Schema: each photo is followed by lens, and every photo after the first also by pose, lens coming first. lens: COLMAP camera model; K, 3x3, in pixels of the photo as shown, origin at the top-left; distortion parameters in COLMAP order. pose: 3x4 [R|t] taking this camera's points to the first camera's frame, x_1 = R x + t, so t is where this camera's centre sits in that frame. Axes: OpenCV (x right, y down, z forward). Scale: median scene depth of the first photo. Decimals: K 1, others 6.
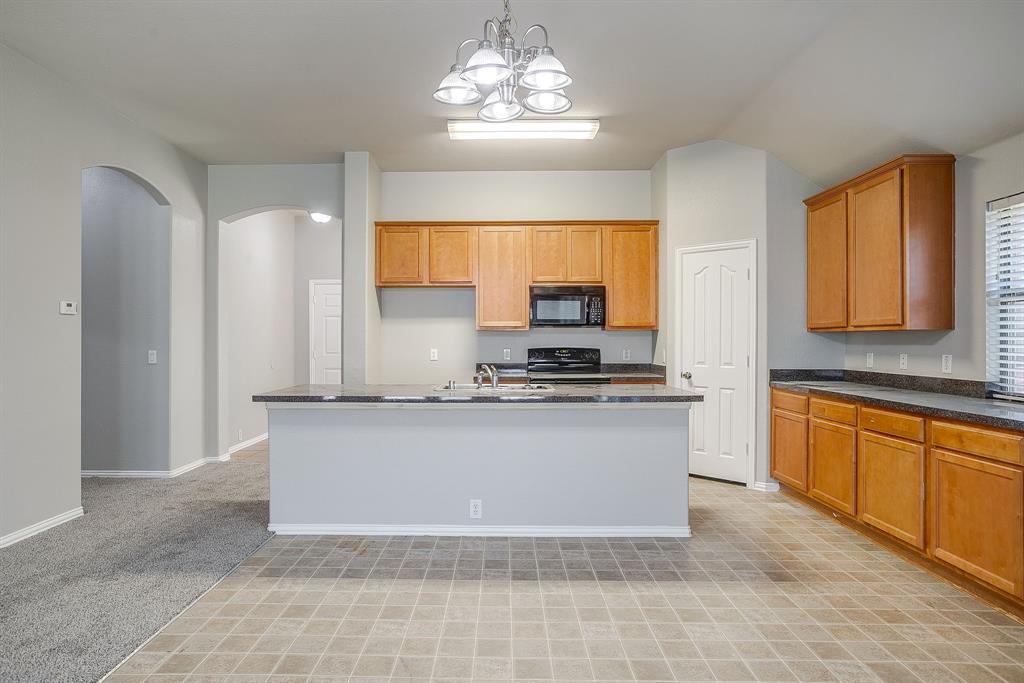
lens RADIAL K [[627.6, 0, 511.1], [0, 627.6, 339.2], [0, 0, 1]] dist [-0.026810, -0.000449]
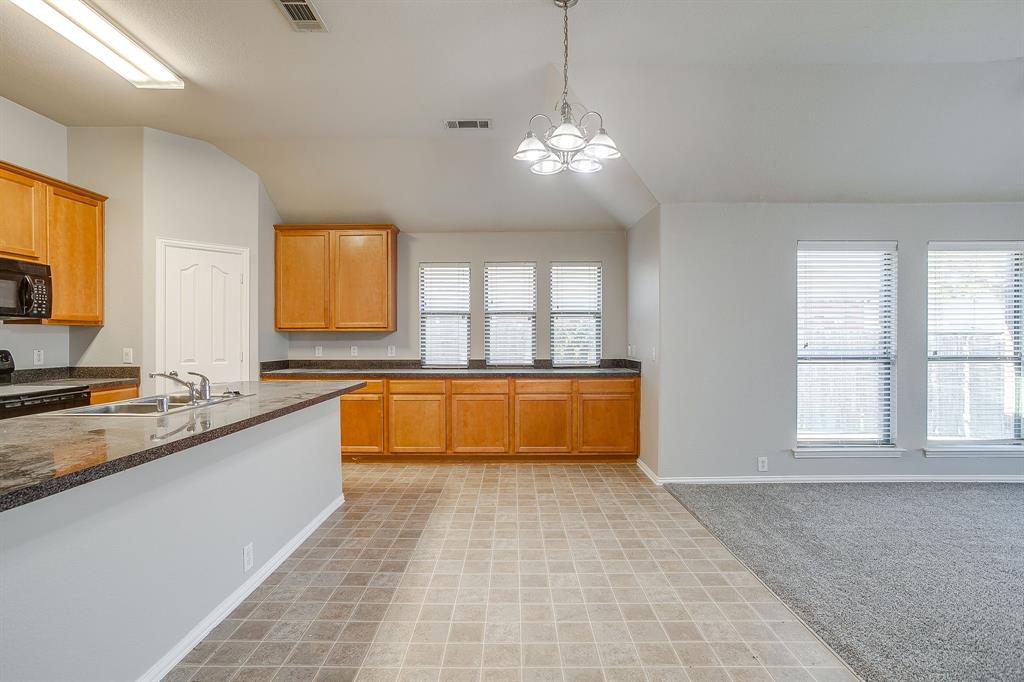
lens RADIAL K [[493.8, 0, 510.6], [0, 493.8, 342.4], [0, 0, 1]] dist [-0.001020, 0.001015]
pose [[-0.007045, -0.011751, 0.999906, -0.660467], [-0.000127, 0.999931, 0.011751, -0.000431], [-0.999975, -0.000045, -0.007046, 0.682380]]
